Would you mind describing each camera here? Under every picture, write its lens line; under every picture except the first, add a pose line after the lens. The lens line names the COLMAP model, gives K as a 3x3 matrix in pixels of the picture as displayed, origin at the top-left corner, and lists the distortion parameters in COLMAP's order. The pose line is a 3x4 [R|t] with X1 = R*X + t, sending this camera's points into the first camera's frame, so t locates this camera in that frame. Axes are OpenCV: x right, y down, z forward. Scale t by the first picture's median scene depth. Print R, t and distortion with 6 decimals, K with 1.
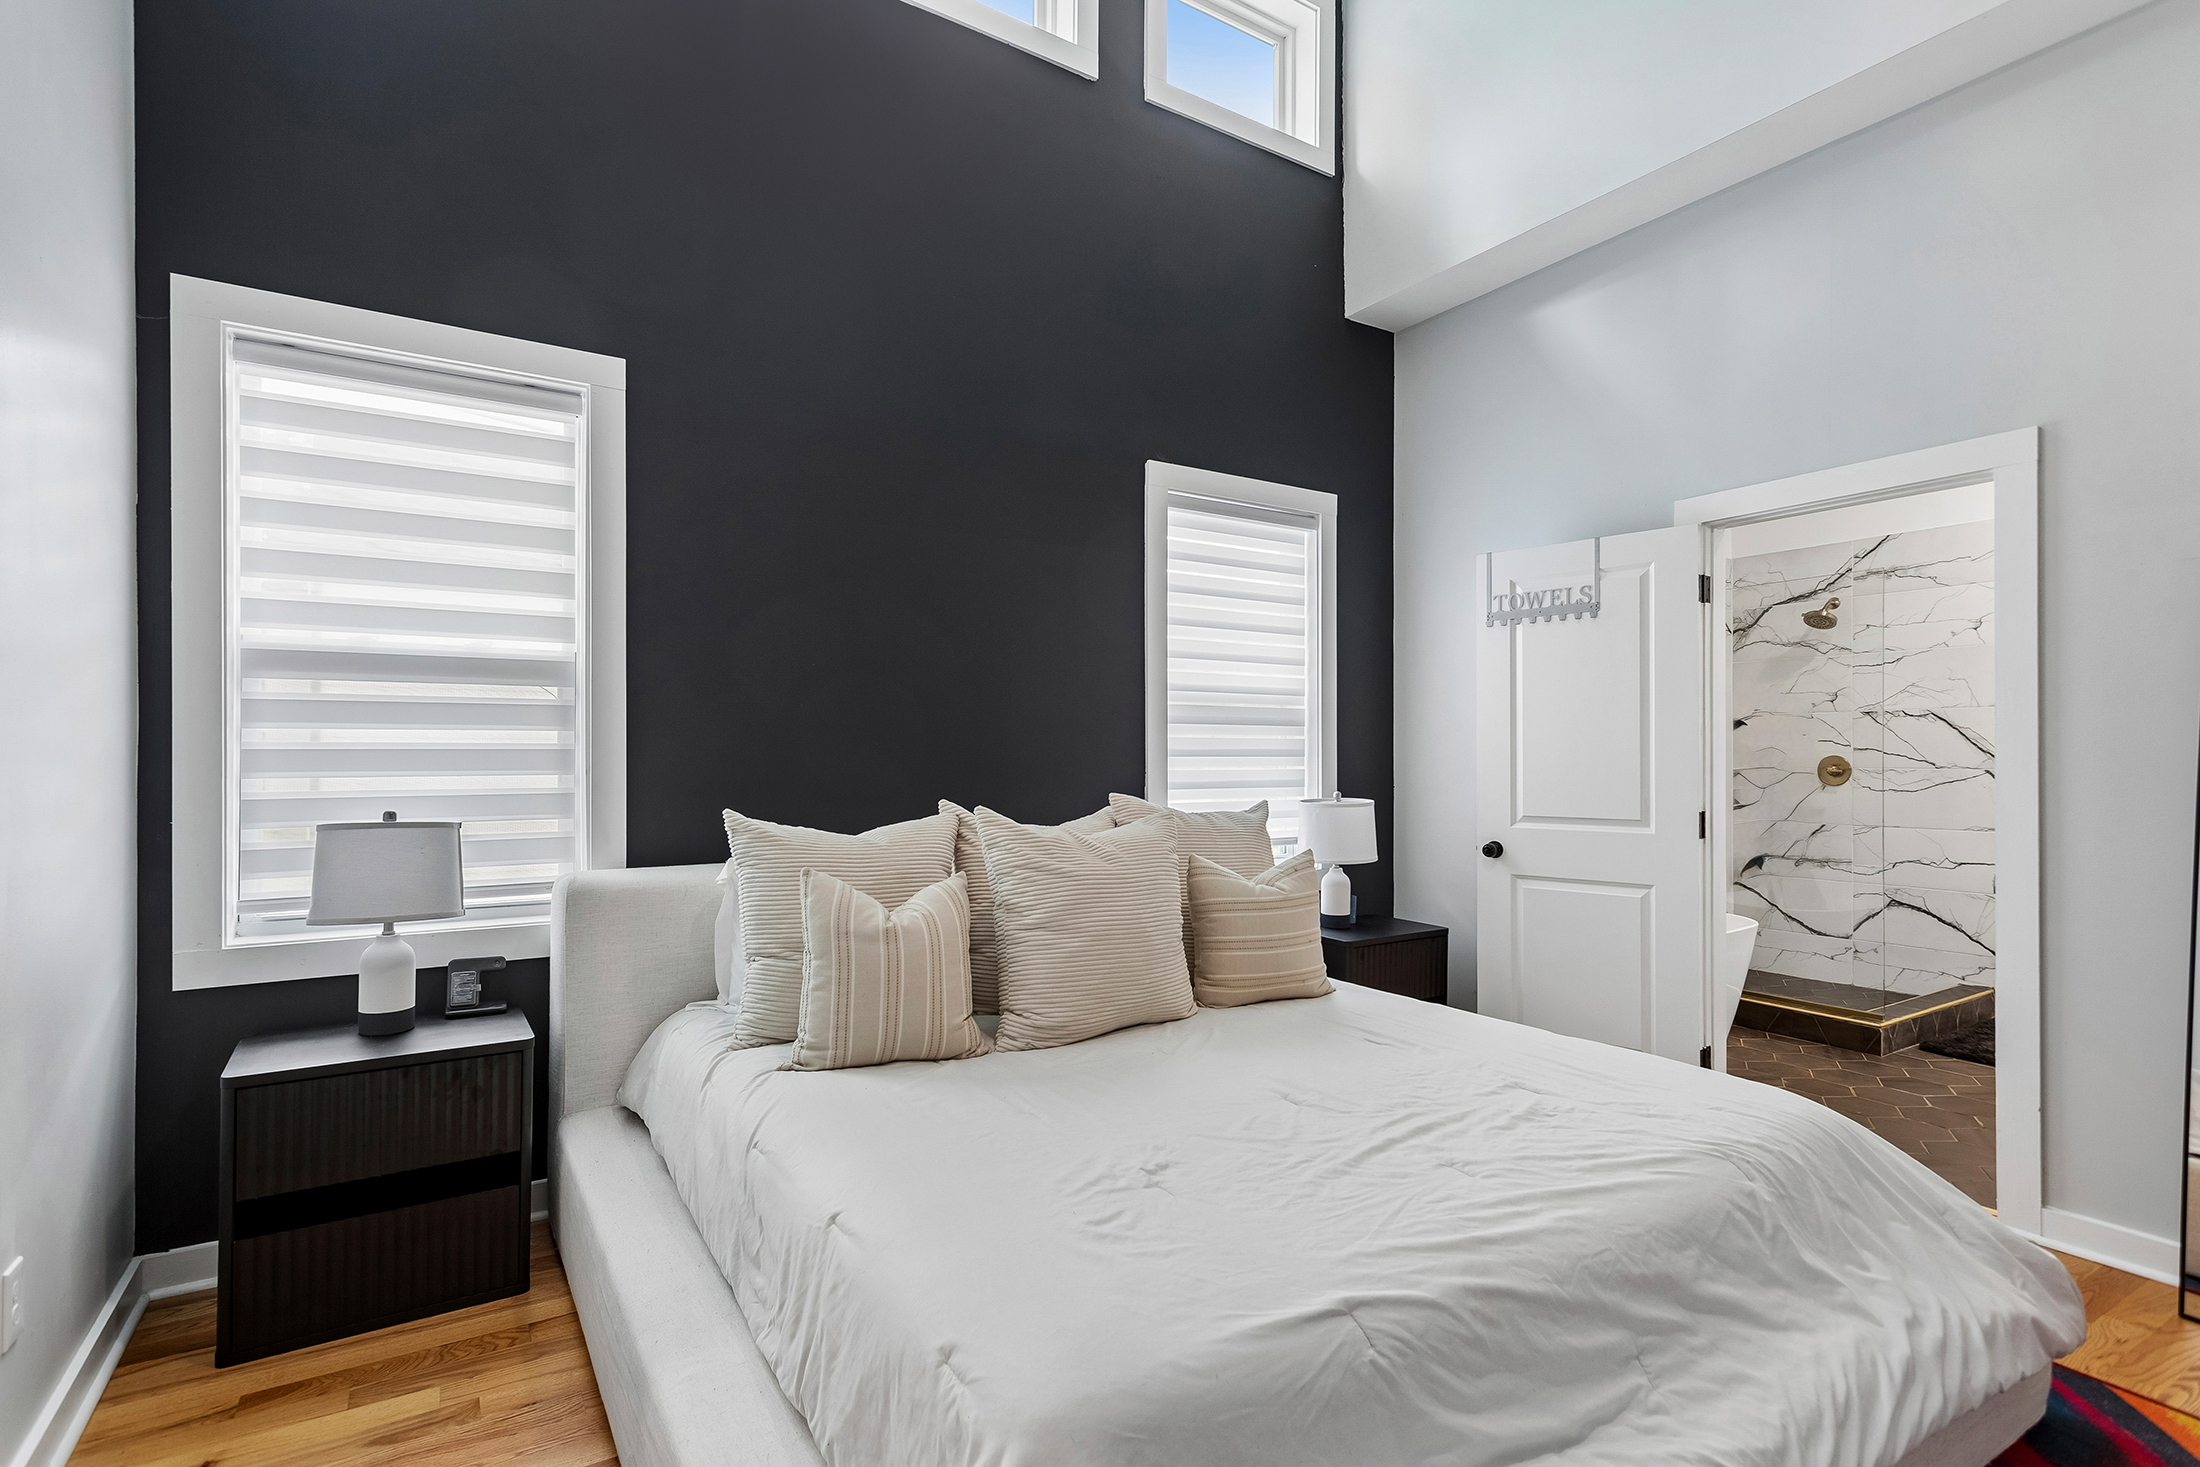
lens RADIAL K [[1058.4, 0, 1099.4], [0, 1058.4, 758.8], [0, 0, 1]] dist [0.007197, 0.000807]
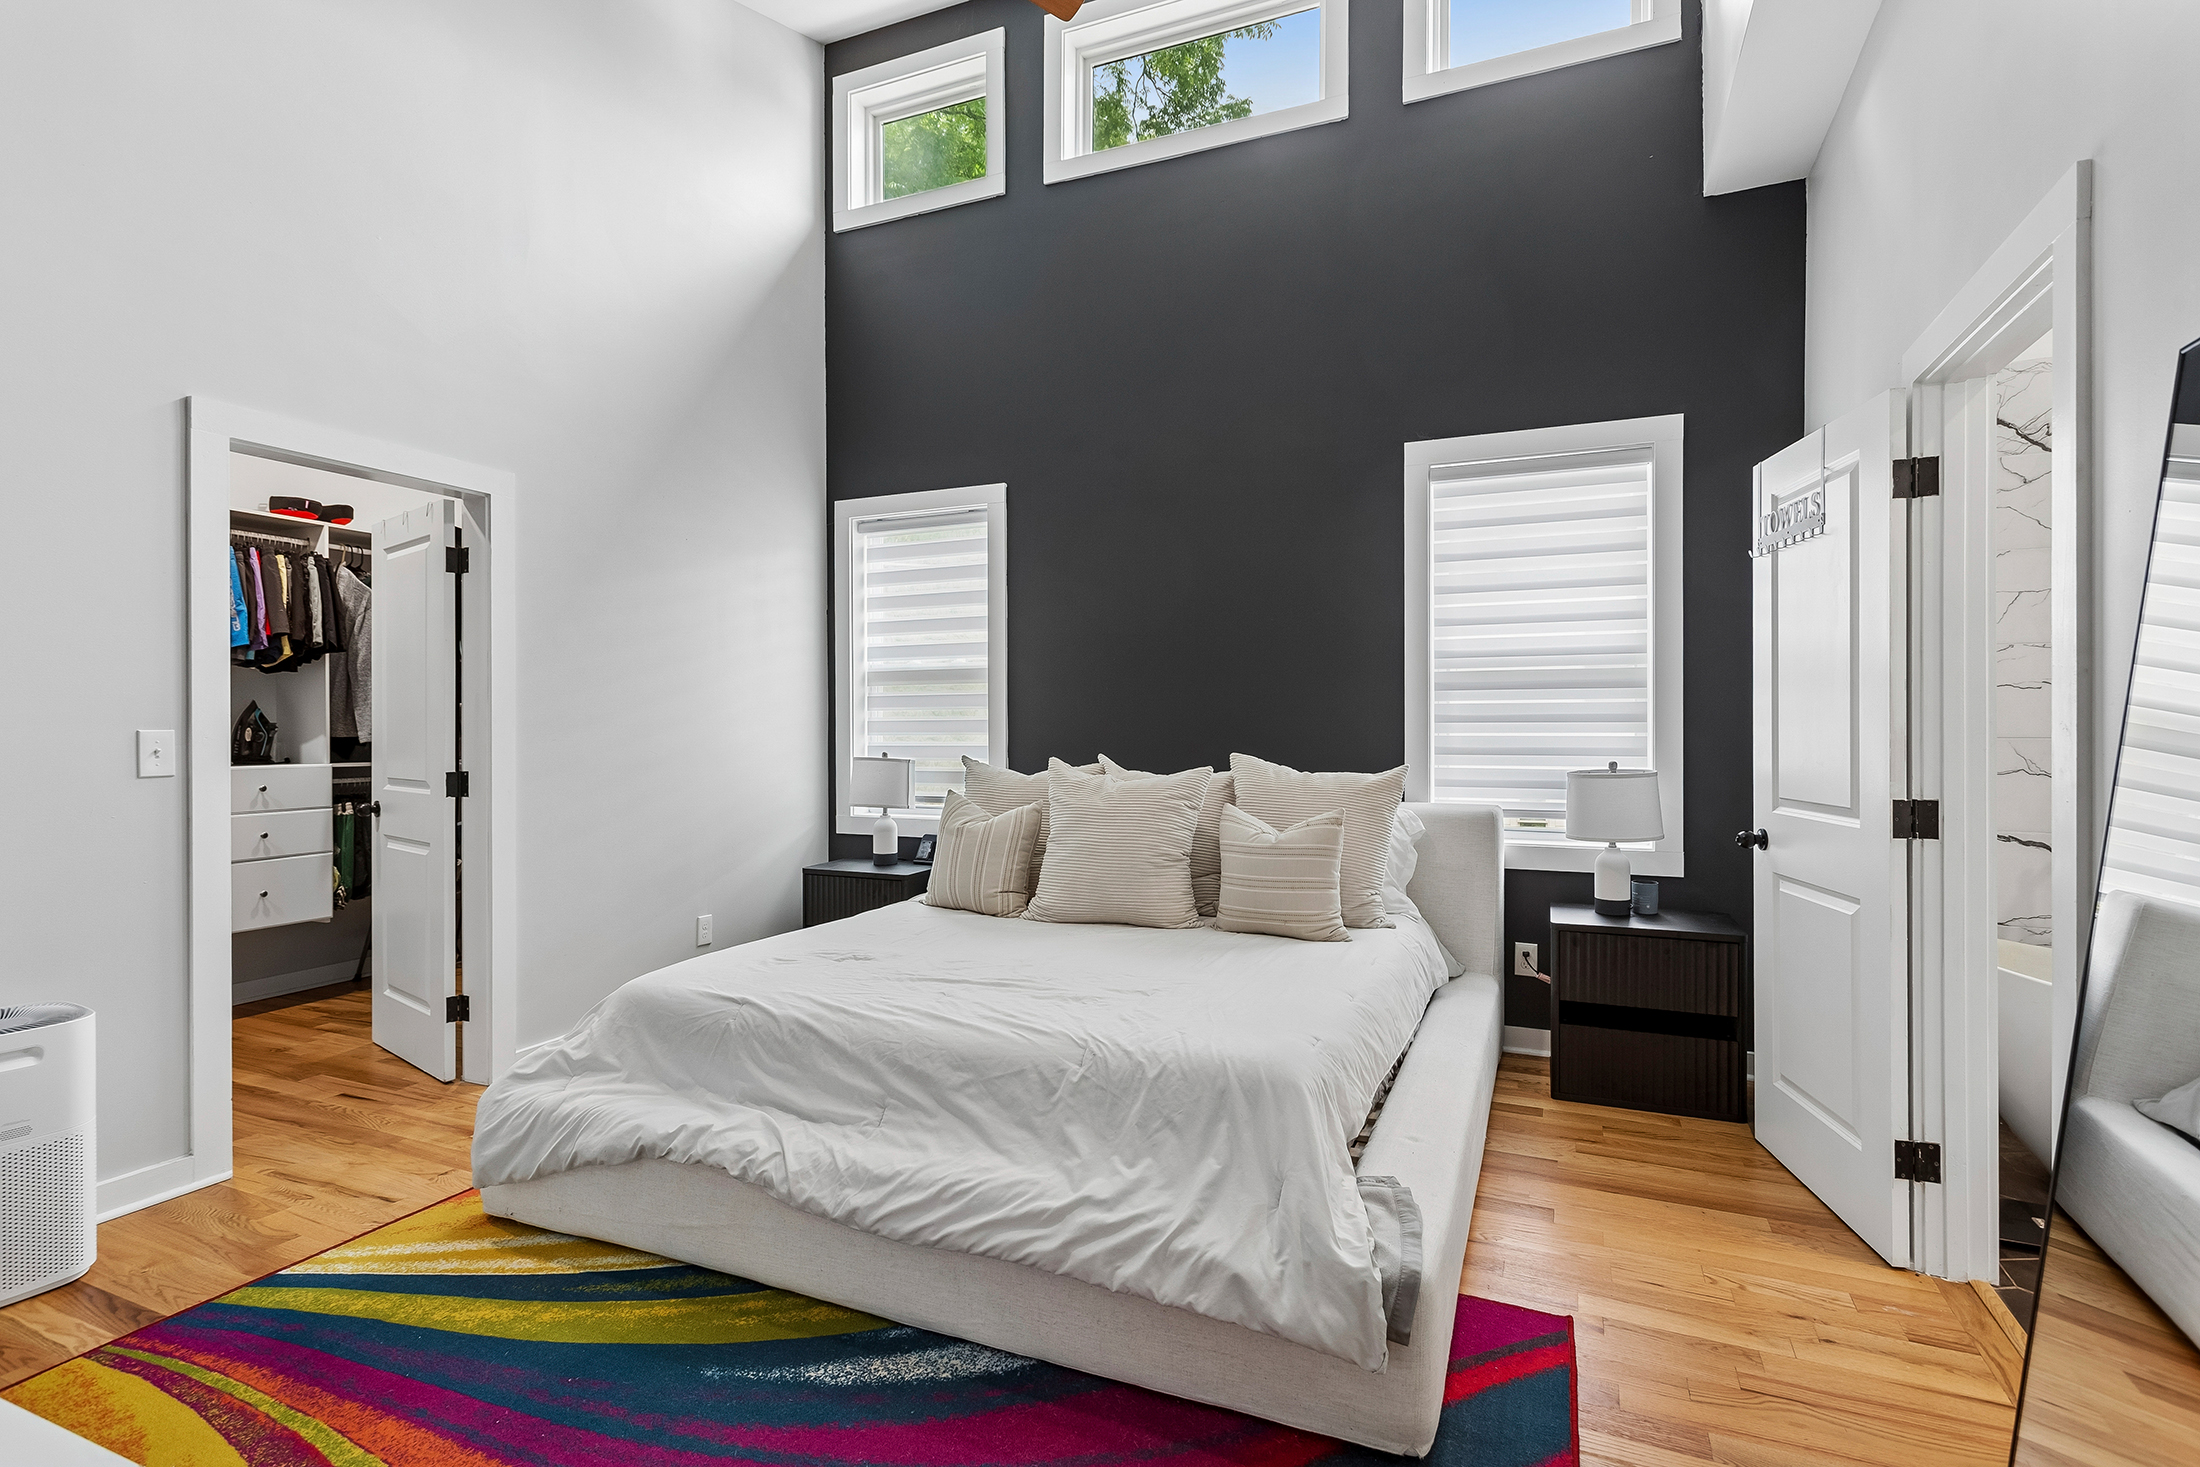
lens RADIAL K [[1066.8, 0, 1093.7], [0, 1066.8, 725.4], [0, 0, 1]] dist [0.008582, 0.000442]
pose [[0.551234, 0.000228, -0.834351, 1.183944], [0.001634, 0.999998, 0.001353, -0.001786], [0.834349, -0.002109, 0.551233, 0.232128]]
